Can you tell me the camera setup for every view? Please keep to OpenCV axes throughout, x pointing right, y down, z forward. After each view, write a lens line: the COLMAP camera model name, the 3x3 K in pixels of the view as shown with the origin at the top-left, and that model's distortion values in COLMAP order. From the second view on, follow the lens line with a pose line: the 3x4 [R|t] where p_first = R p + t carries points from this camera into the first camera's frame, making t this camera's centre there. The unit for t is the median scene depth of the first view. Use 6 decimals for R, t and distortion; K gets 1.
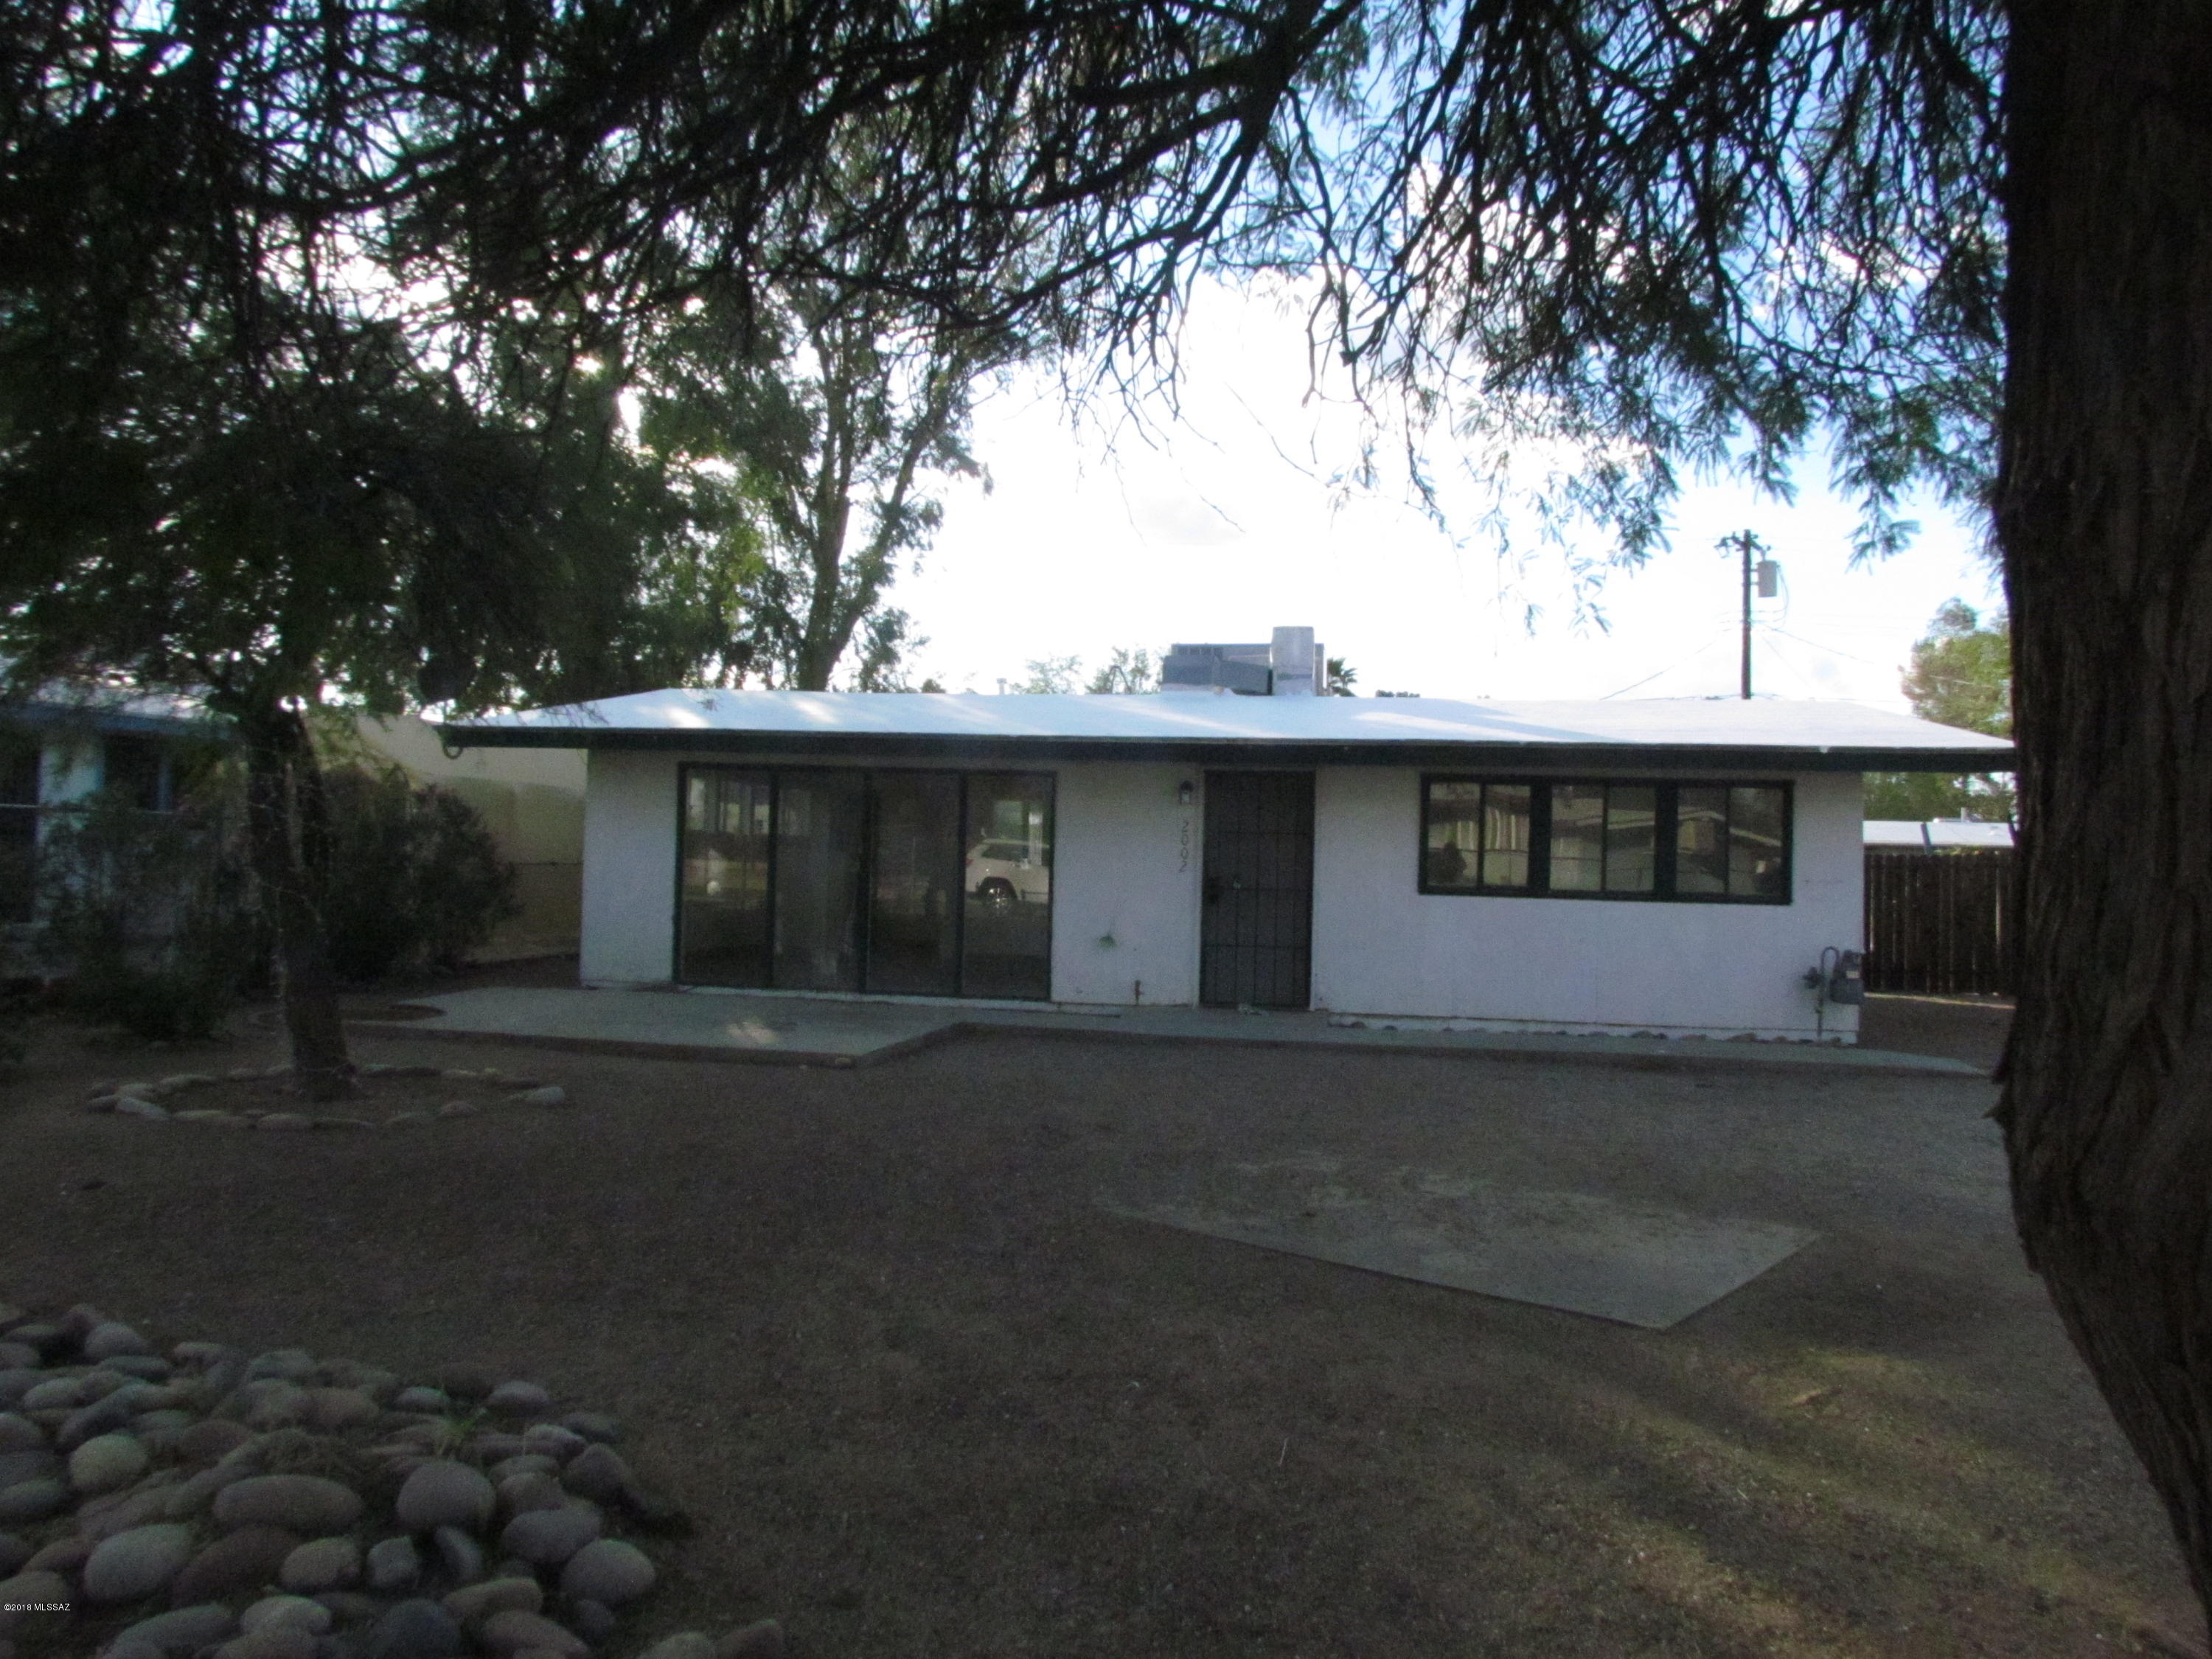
lens RADIAL K [[1599.3, 0, 1123.8], [0, 1599.3, 839.8], [0, 0, 1]] dist [-0.000959, 0.000152]
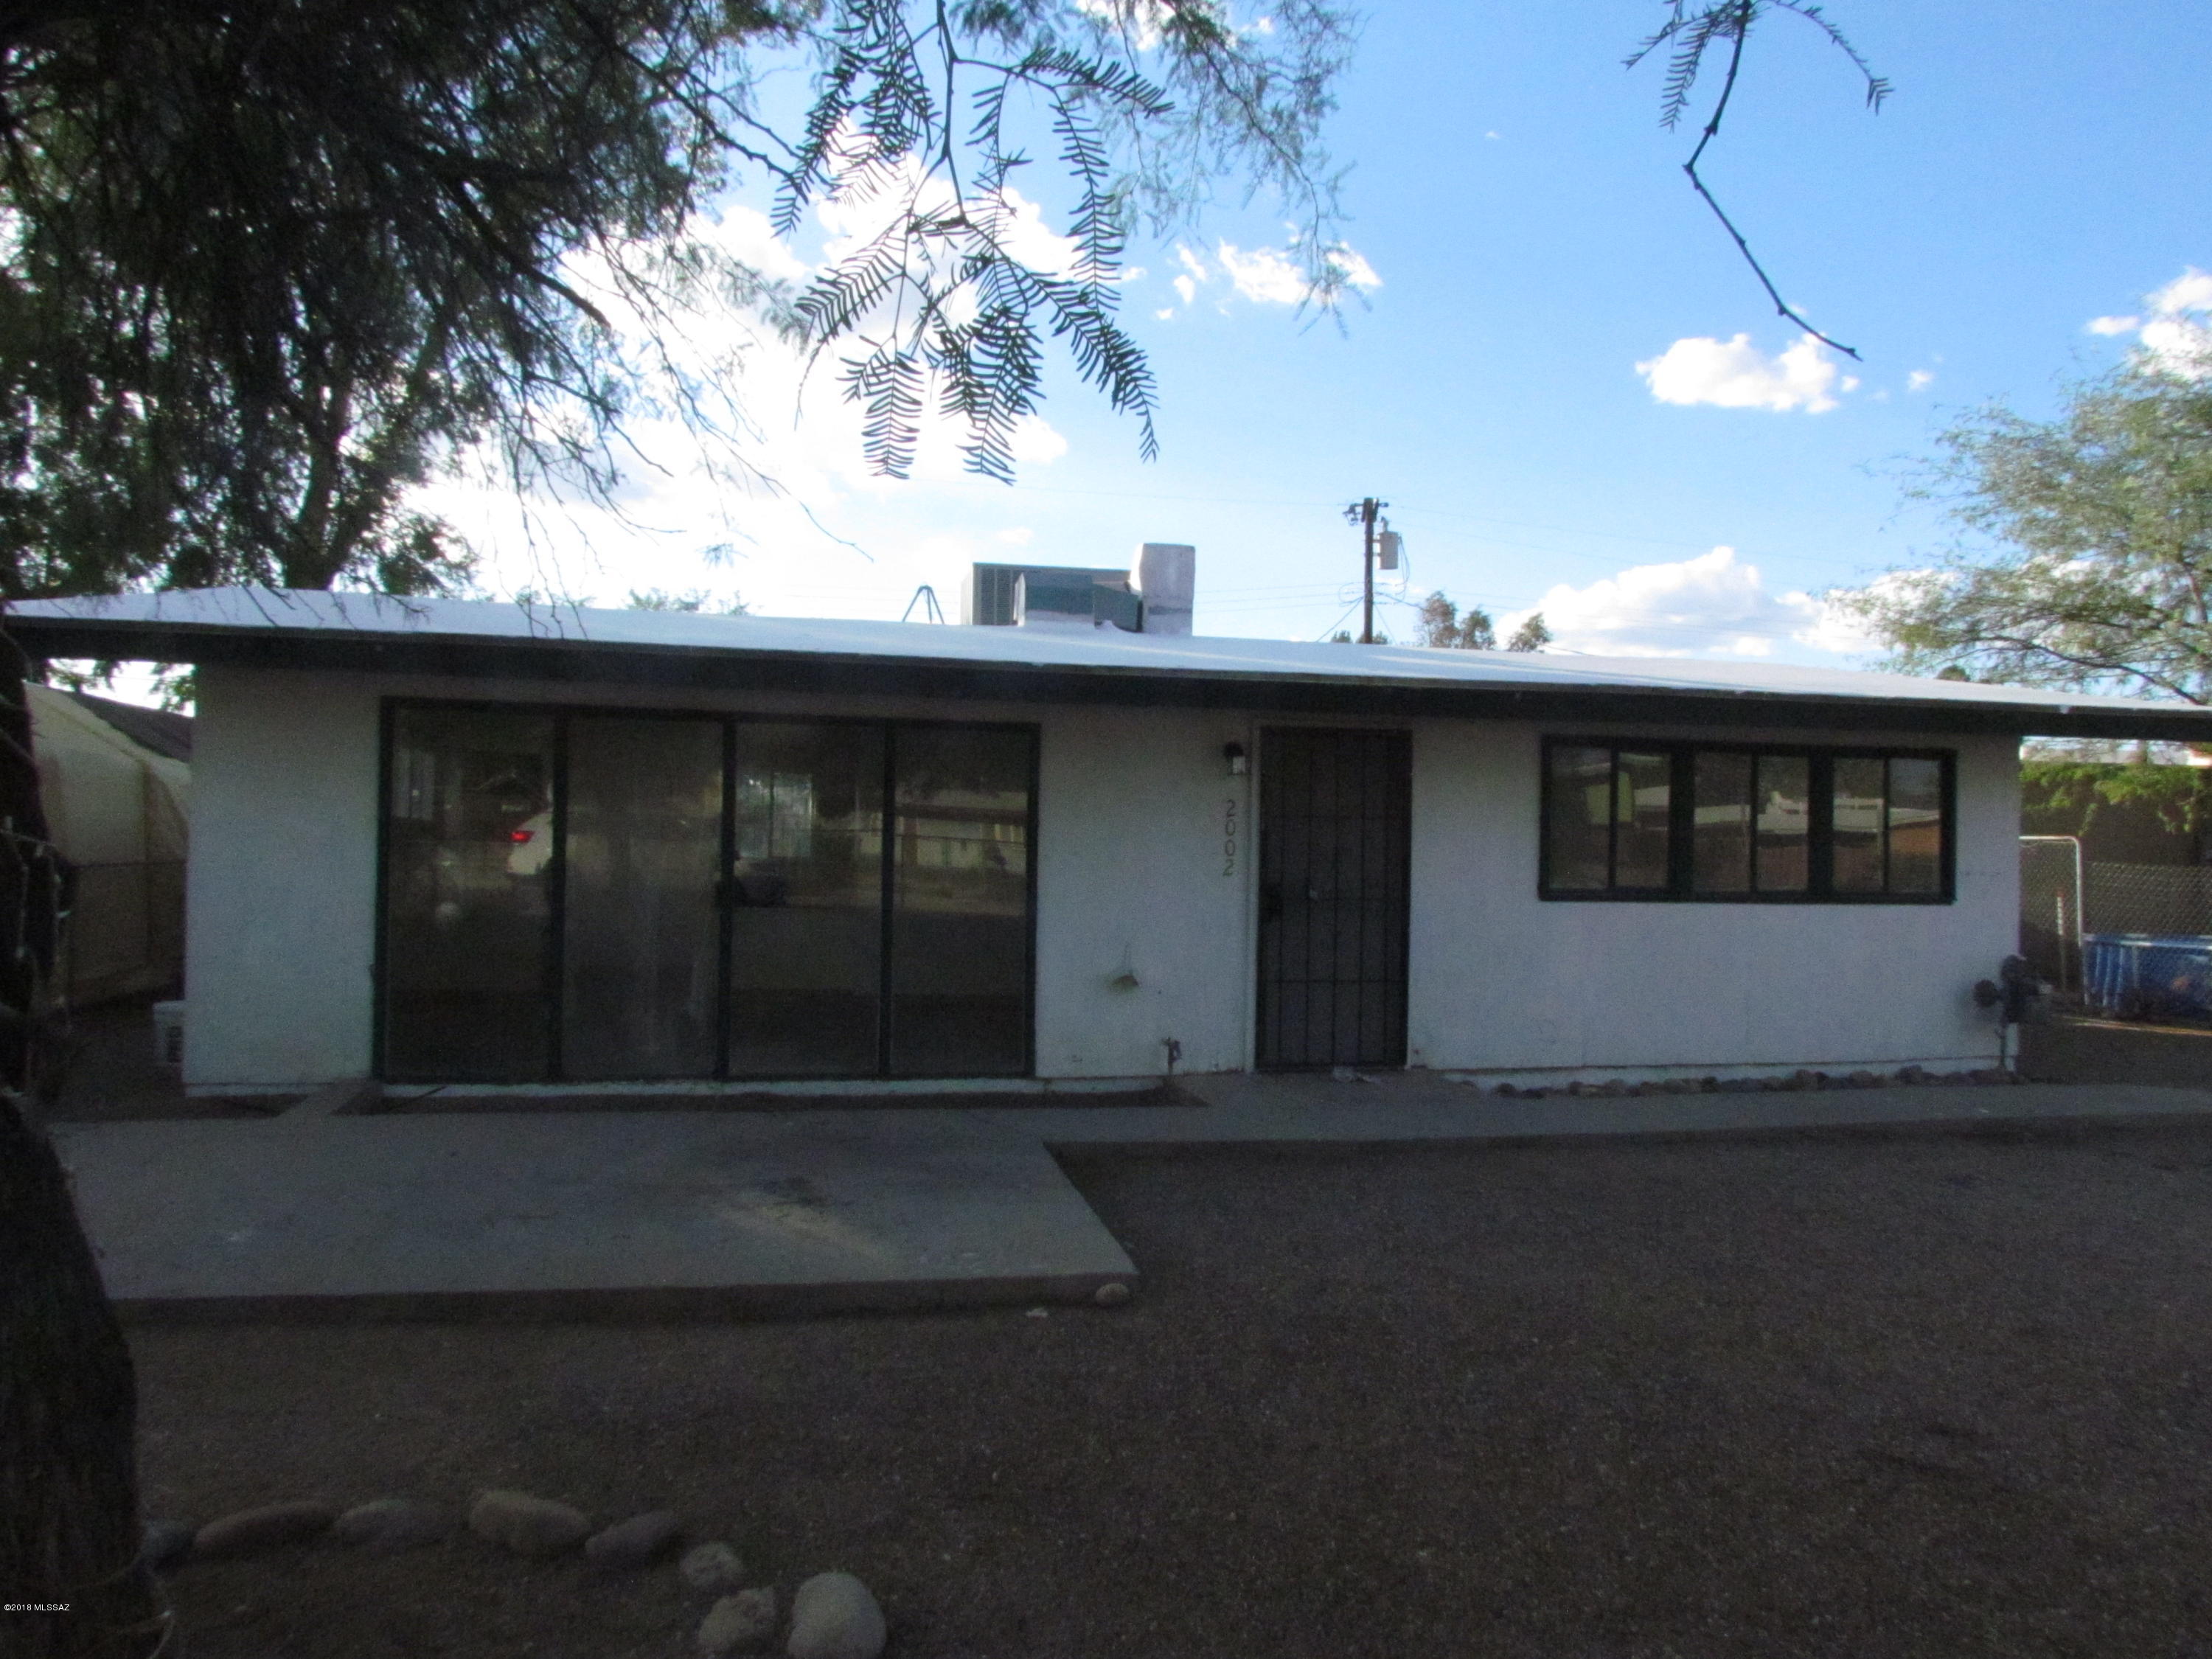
lens RADIAL K [[1599.3, 0, 1123.8], [0, 1599.3, 839.8], [0, 0, 1]] dist [-0.000959, 0.000152]
pose [[0.927669, -0.008568, 0.373306, -0.253239], [0.004296, 0.999915, 0.012273, -0.003091], [-0.373379, -0.009782, 0.927627, 0.386109]]
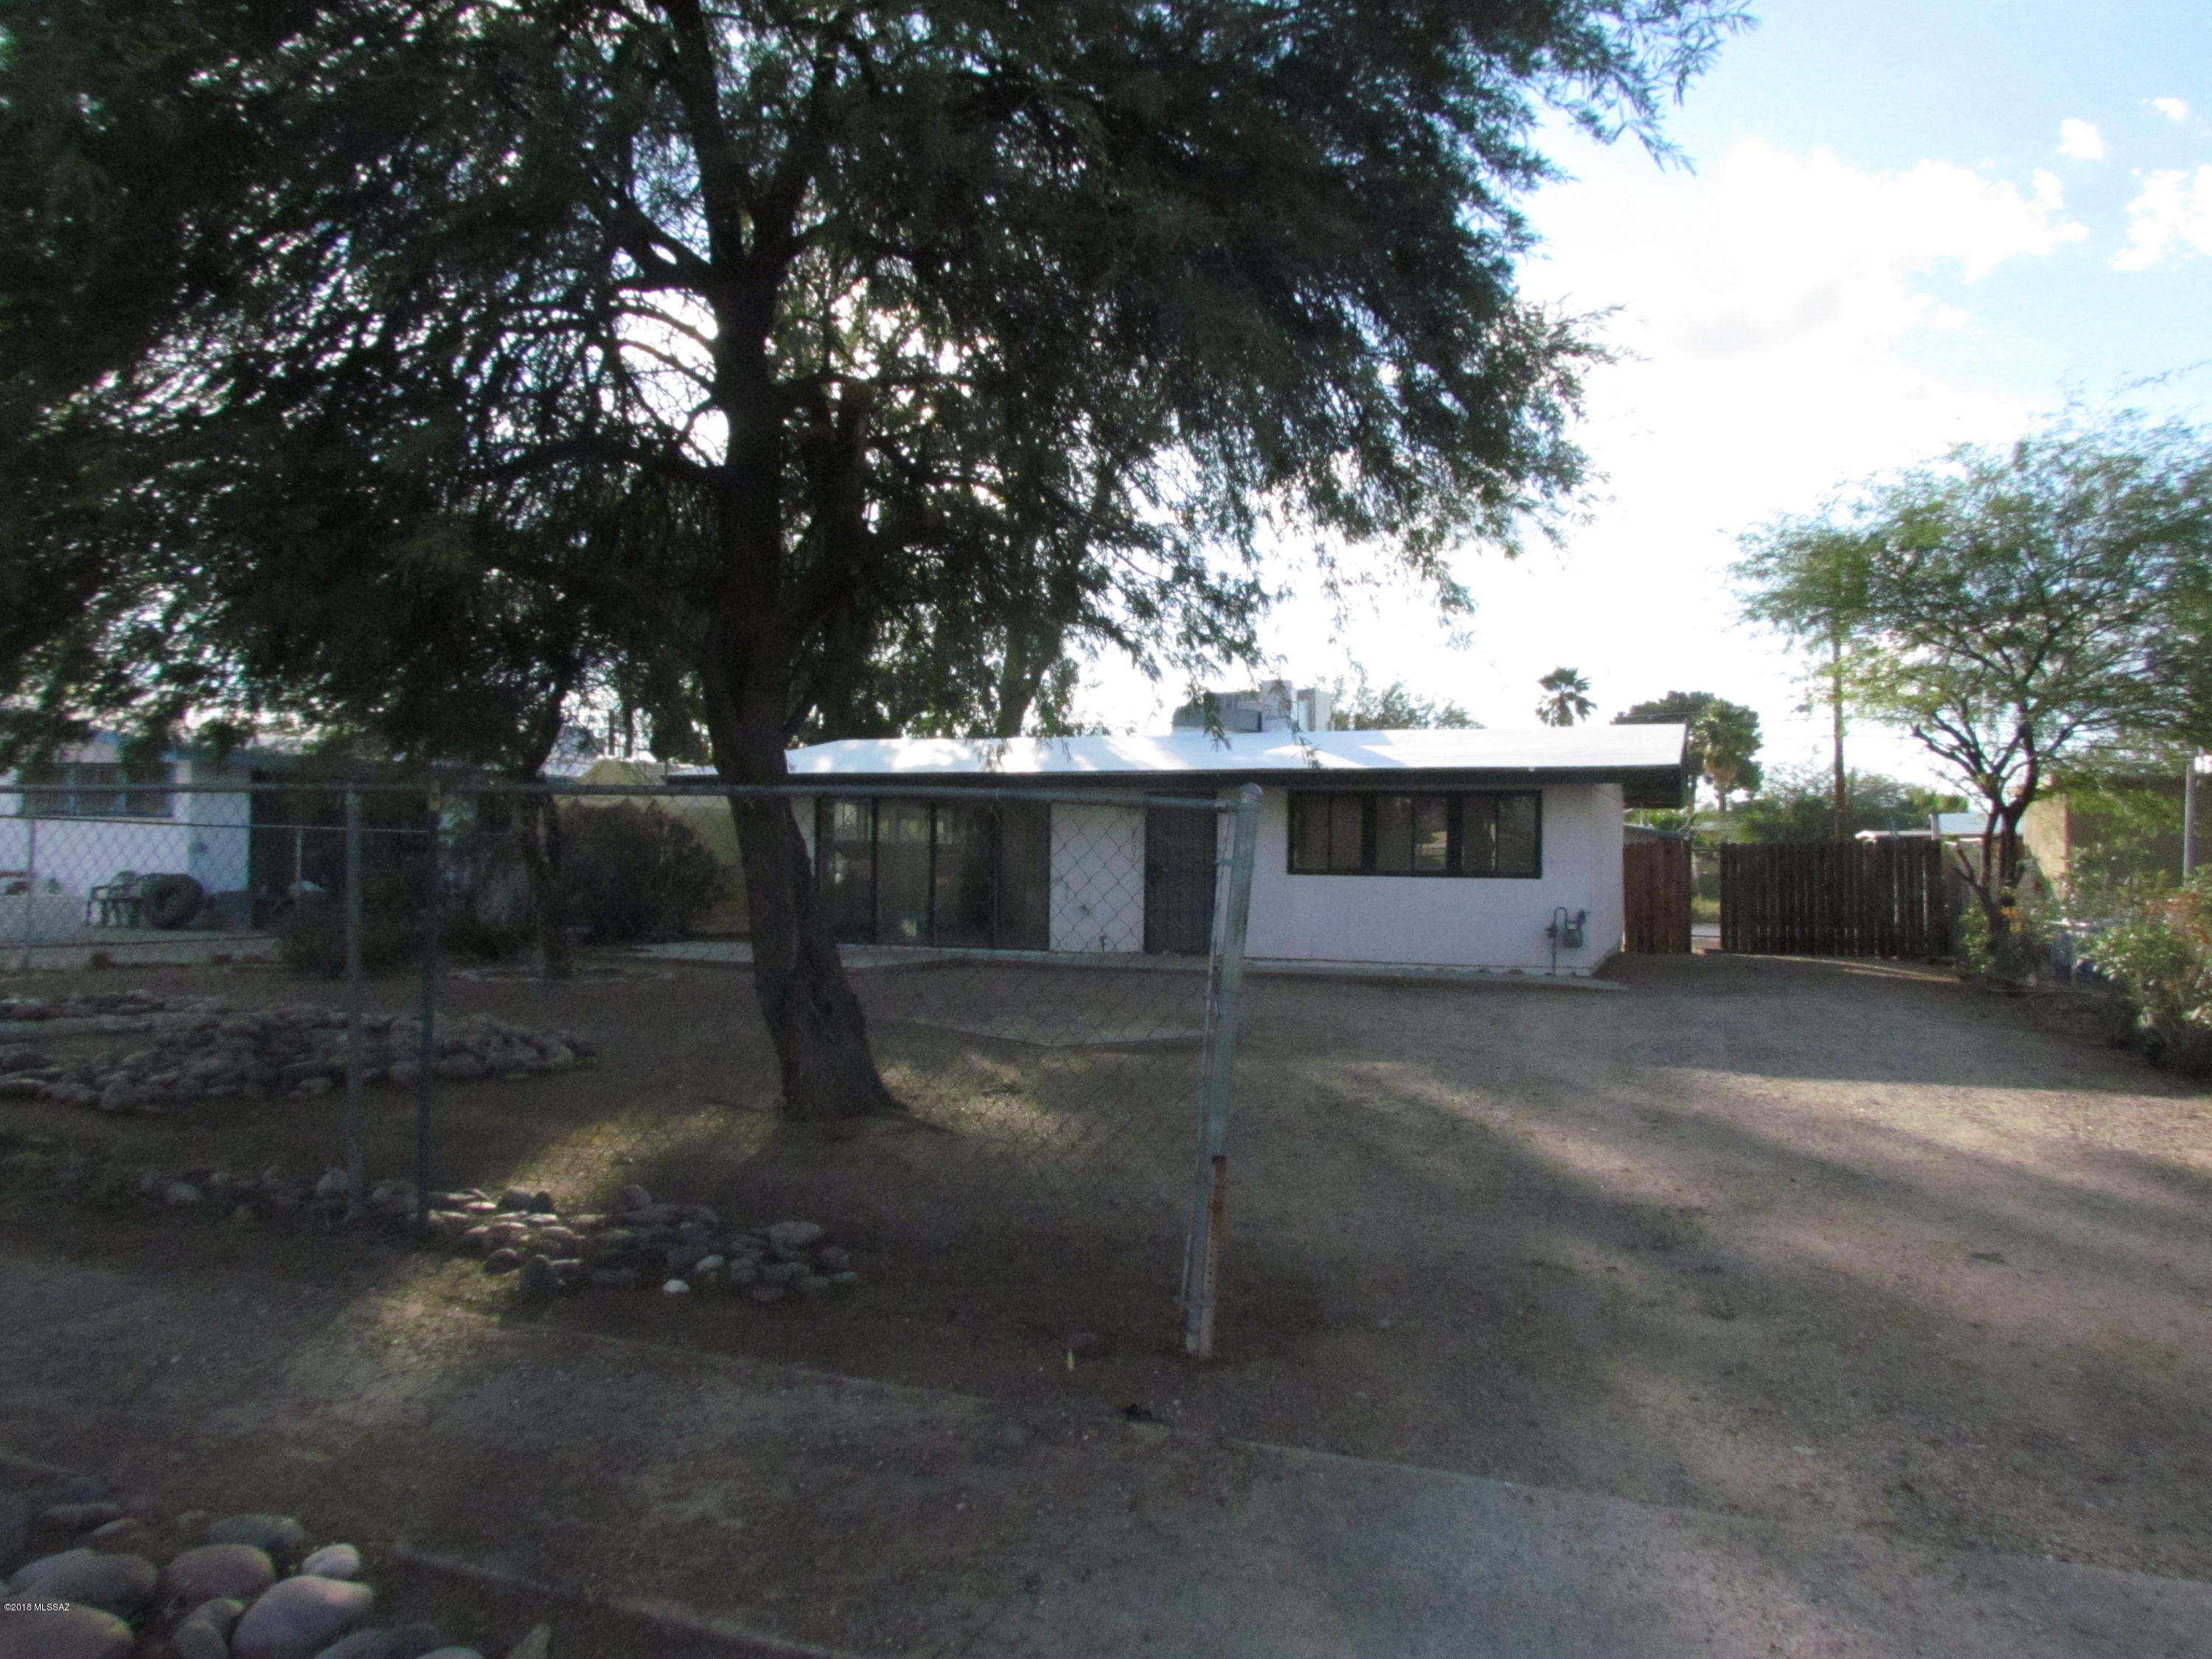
lens RADIAL K [[1599.3, 0, 1123.8], [0, 1599.3, 839.8], [0, 0, 1]] dist [-0.000959, 0.000152]
pose [[0.975145, -0.019050, -0.220746, 0.345349], [0.018575, 0.999819, -0.004227, 0.005359], [0.220786, 0.000022, 0.975322, -0.425154]]
